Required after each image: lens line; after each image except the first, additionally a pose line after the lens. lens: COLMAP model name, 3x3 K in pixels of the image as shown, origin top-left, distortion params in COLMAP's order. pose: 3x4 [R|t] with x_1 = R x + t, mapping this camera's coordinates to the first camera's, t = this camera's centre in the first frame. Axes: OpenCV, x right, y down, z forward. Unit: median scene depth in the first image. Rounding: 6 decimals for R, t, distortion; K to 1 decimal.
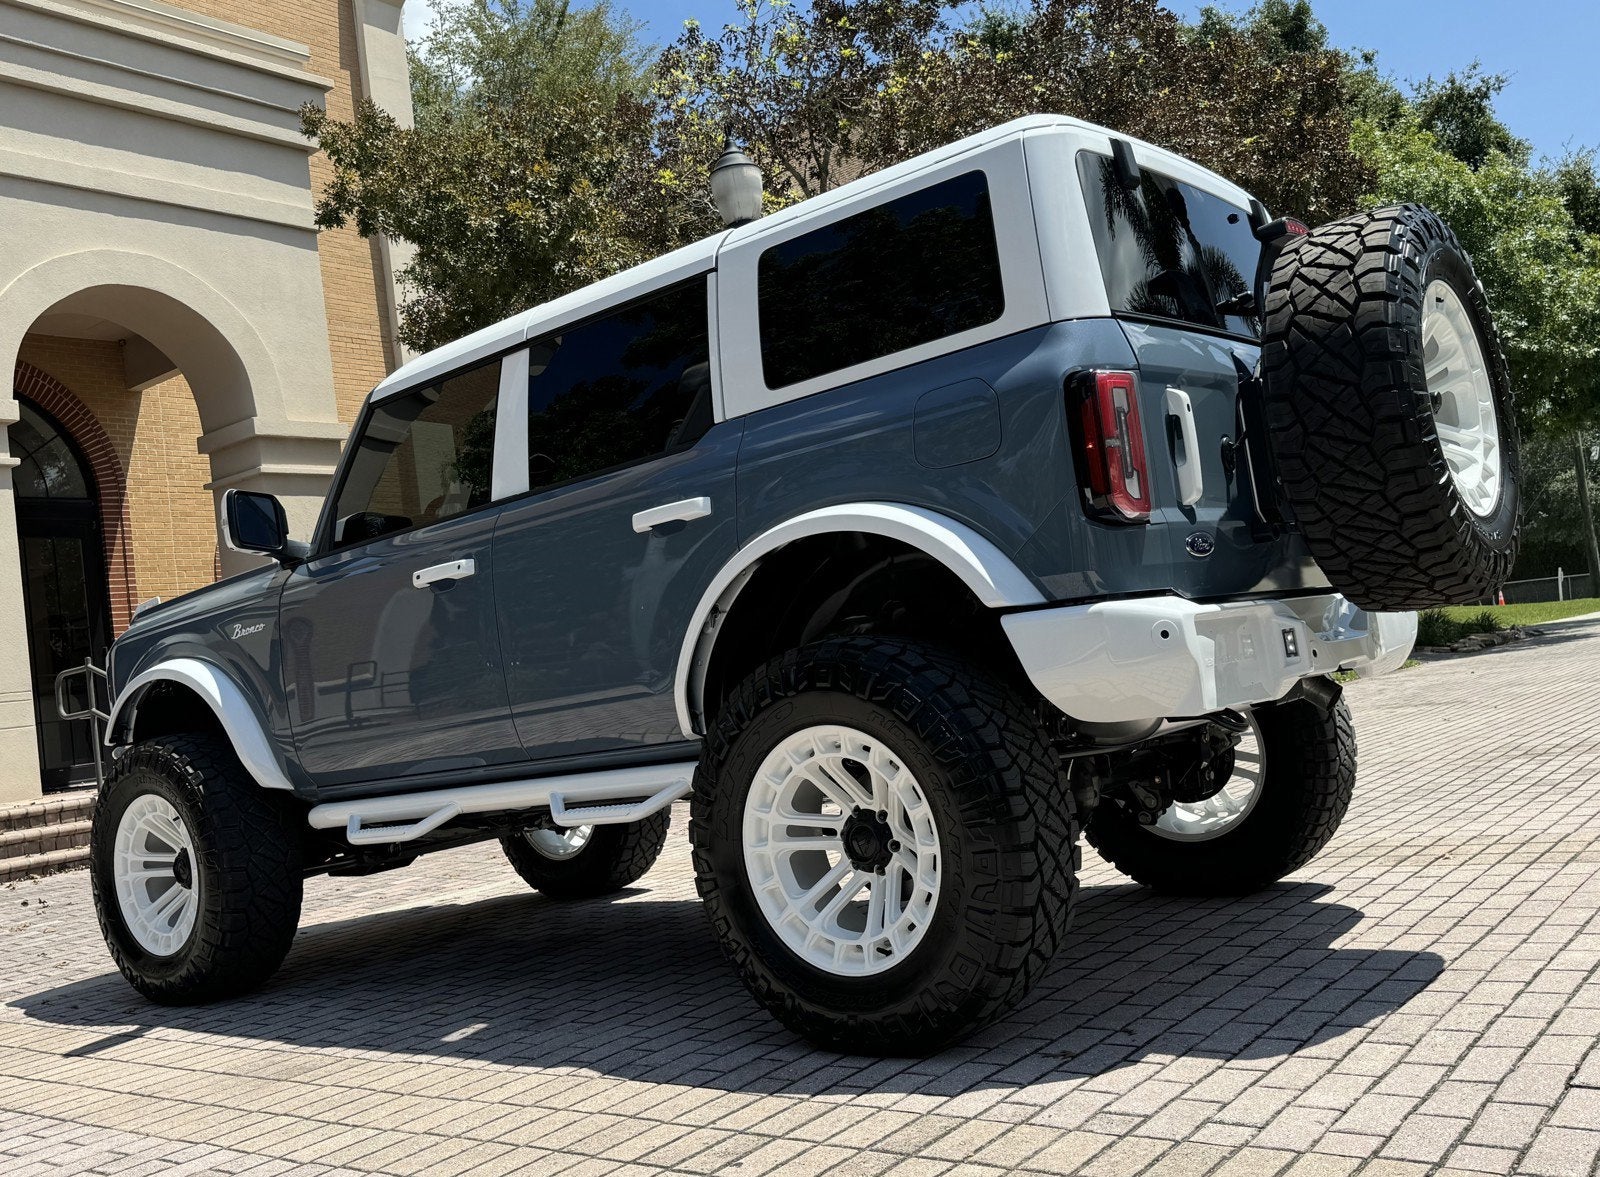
lens RADIAL K [[1503.5, 0, 795.8], [0, 1503.5, 589.8], [0, 0, 1]] dist [0.021892, -0.021935]
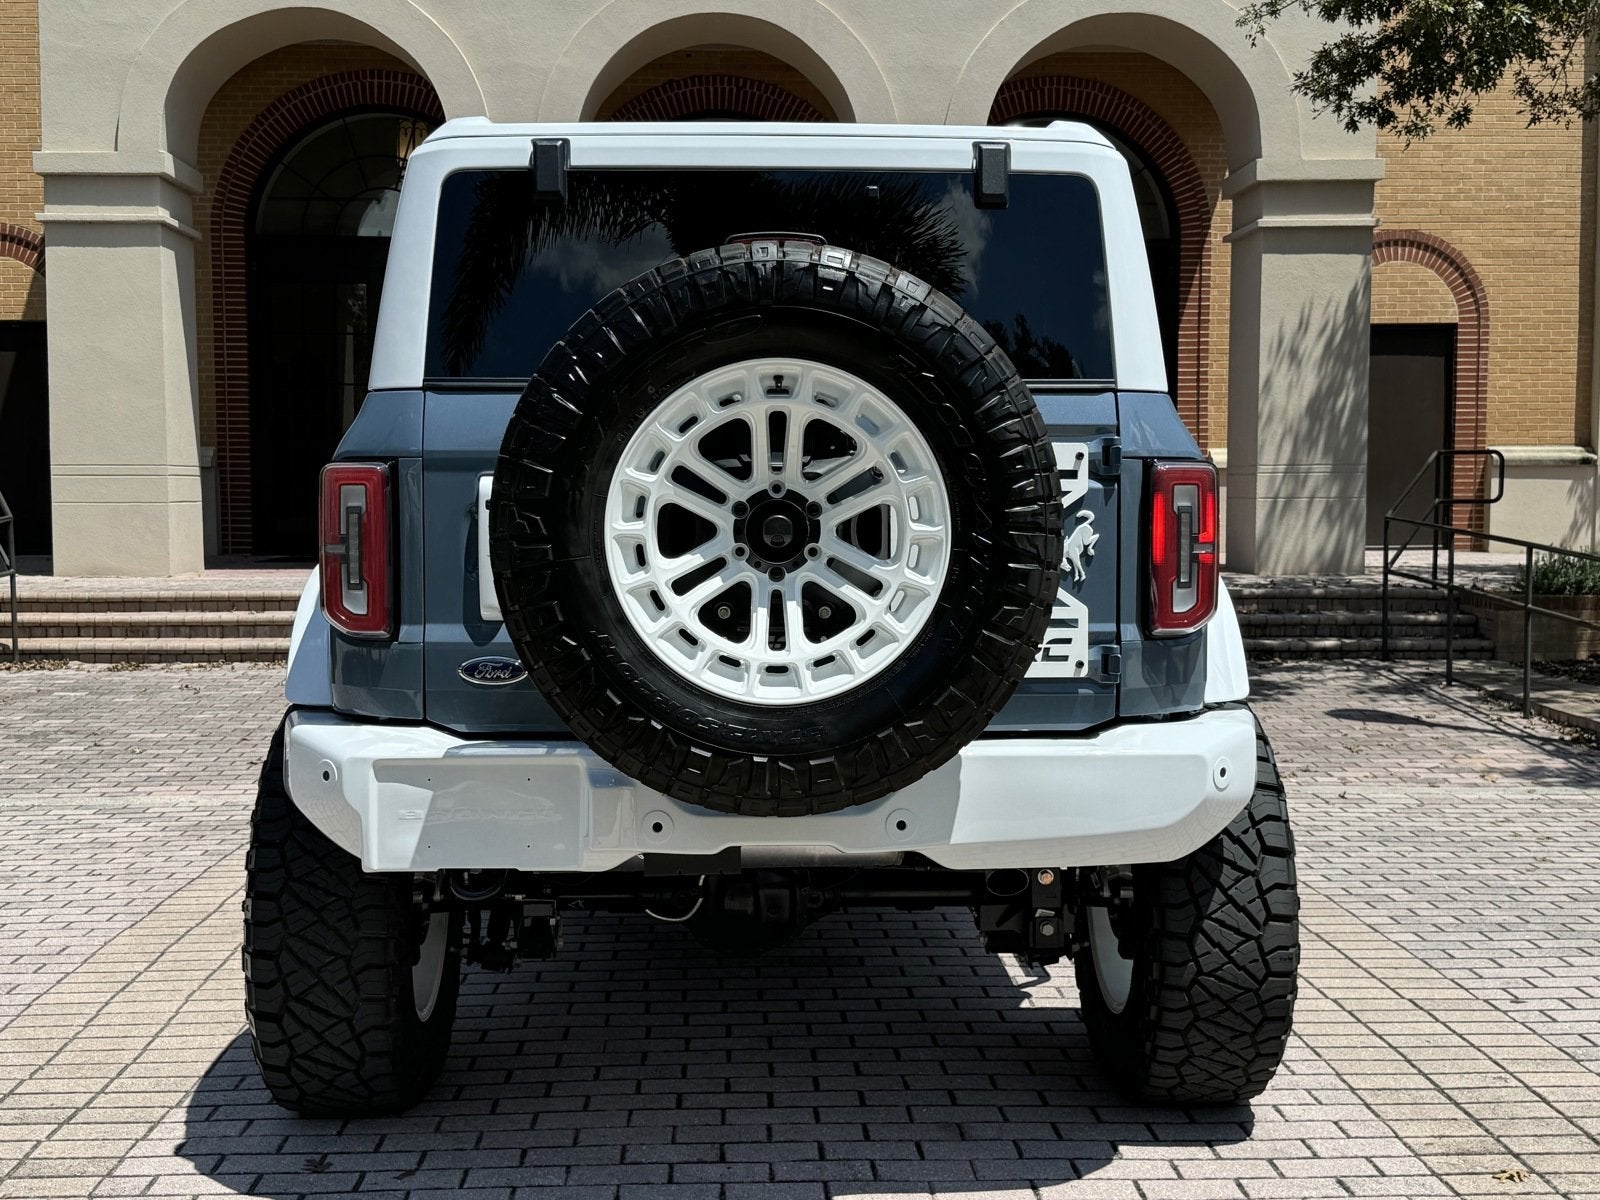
lens RADIAL K [[1828.1, 0, 743.4], [0, 1828.1, 601.7], [0, 0, 1]] dist [0.058061, 0.000000]
pose [[0.635854, 0.174329, -0.751863, 1.033677], [-0.037587, 0.979996, 0.195438, -0.241625], [0.770893, -0.096010, 0.629687, 0.437038]]
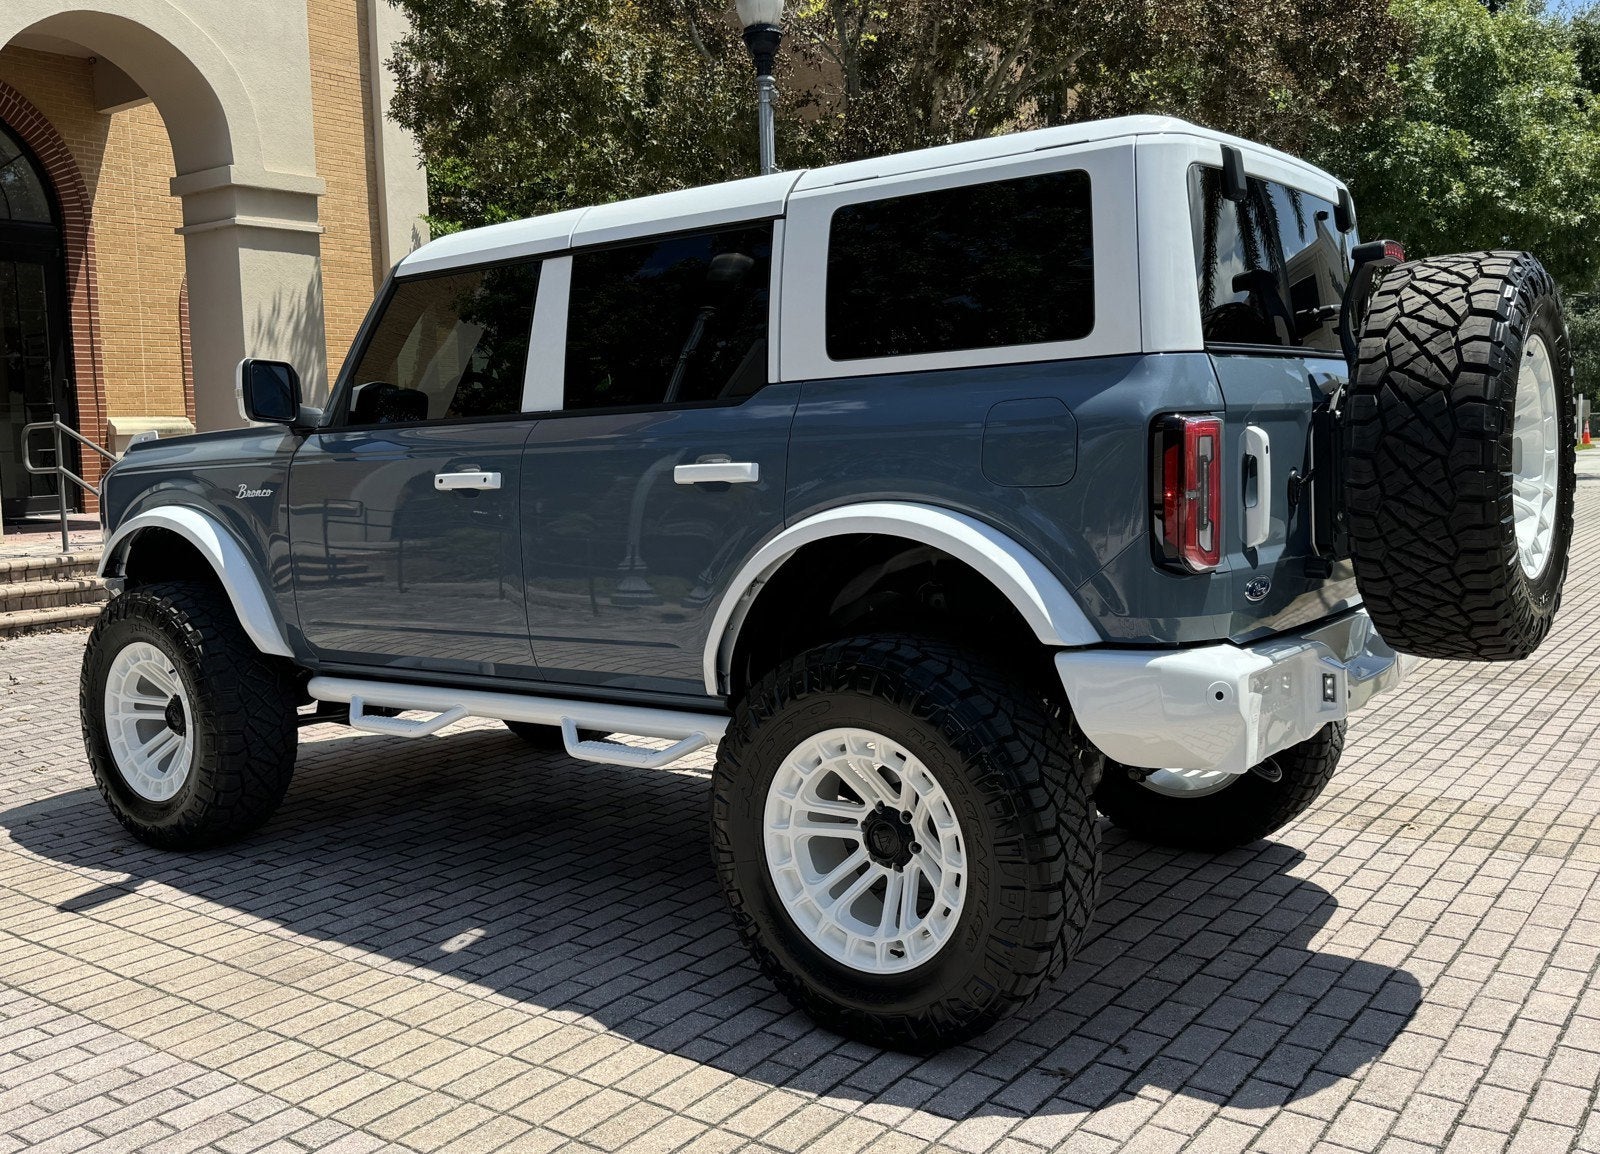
lens RADIAL K [[1476.5, 0, 791.3], [0, 1476.5, 574.0], [0, 0, 1]] dist [0.029116, -0.039186]
pose [[0.994562, 0.094891, 0.042919, -0.069593], [-0.100323, 0.983547, 0.150238, -0.135906], [-0.027957, -0.153727, 0.987718, 0.040397]]
